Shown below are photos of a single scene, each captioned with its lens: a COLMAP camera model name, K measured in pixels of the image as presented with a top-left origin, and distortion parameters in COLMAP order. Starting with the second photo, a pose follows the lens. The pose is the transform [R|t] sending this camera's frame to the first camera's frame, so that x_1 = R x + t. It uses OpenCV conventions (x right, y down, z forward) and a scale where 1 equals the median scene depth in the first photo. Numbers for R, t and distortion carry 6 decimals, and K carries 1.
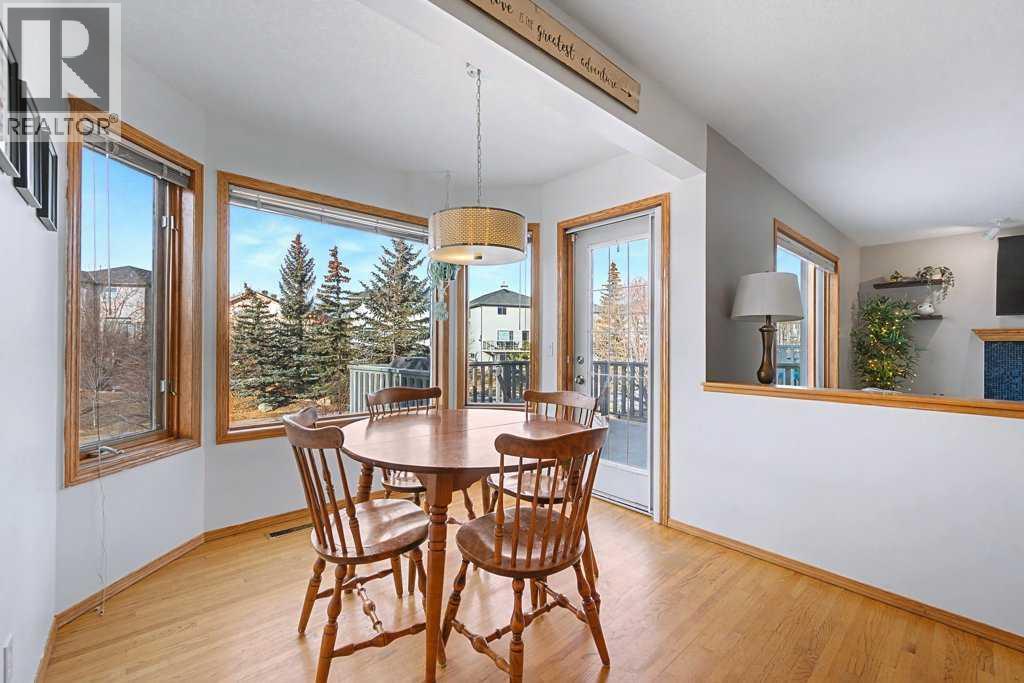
lens RADIAL K [[421.6, 0, 509.9], [0, 421.6, 342.7], [0, 0, 1]] dist [0.003148, -0.000046]
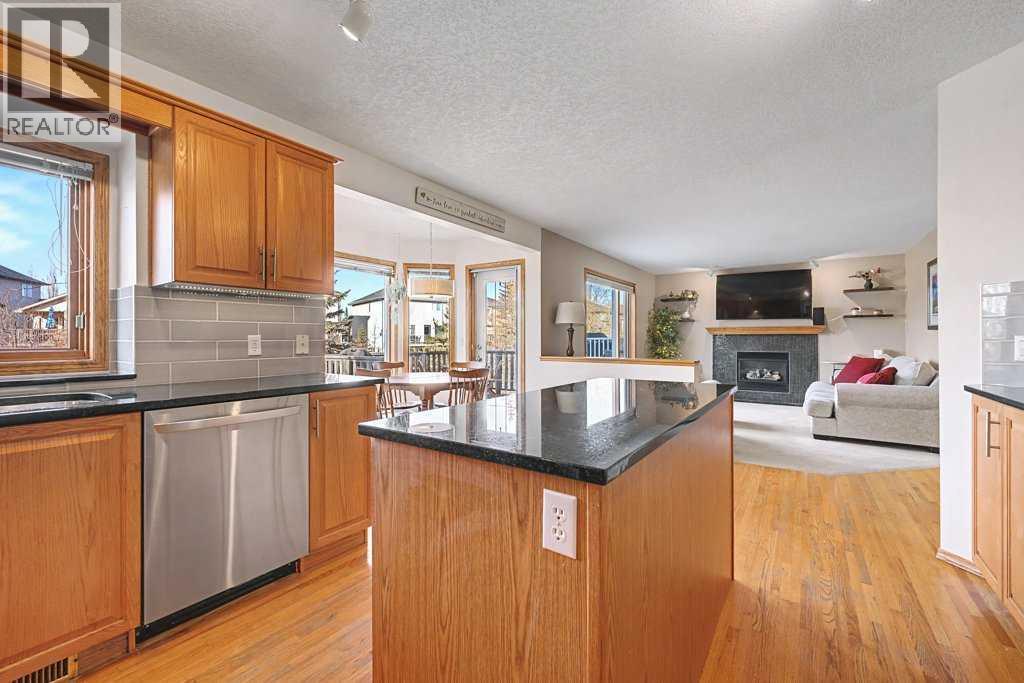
lens RADIAL K [[421.6, 0, 508.6], [0, 421.6, 337.9], [0, 0, 1]] dist [0.003148, -0.000046]
pose [[0.972745, -0.005299, 0.231817, -0.079348], [0.004294, 0.999979, 0.004838, -0.002176], [-0.231838, -0.003711, 0.972747, -0.484904]]
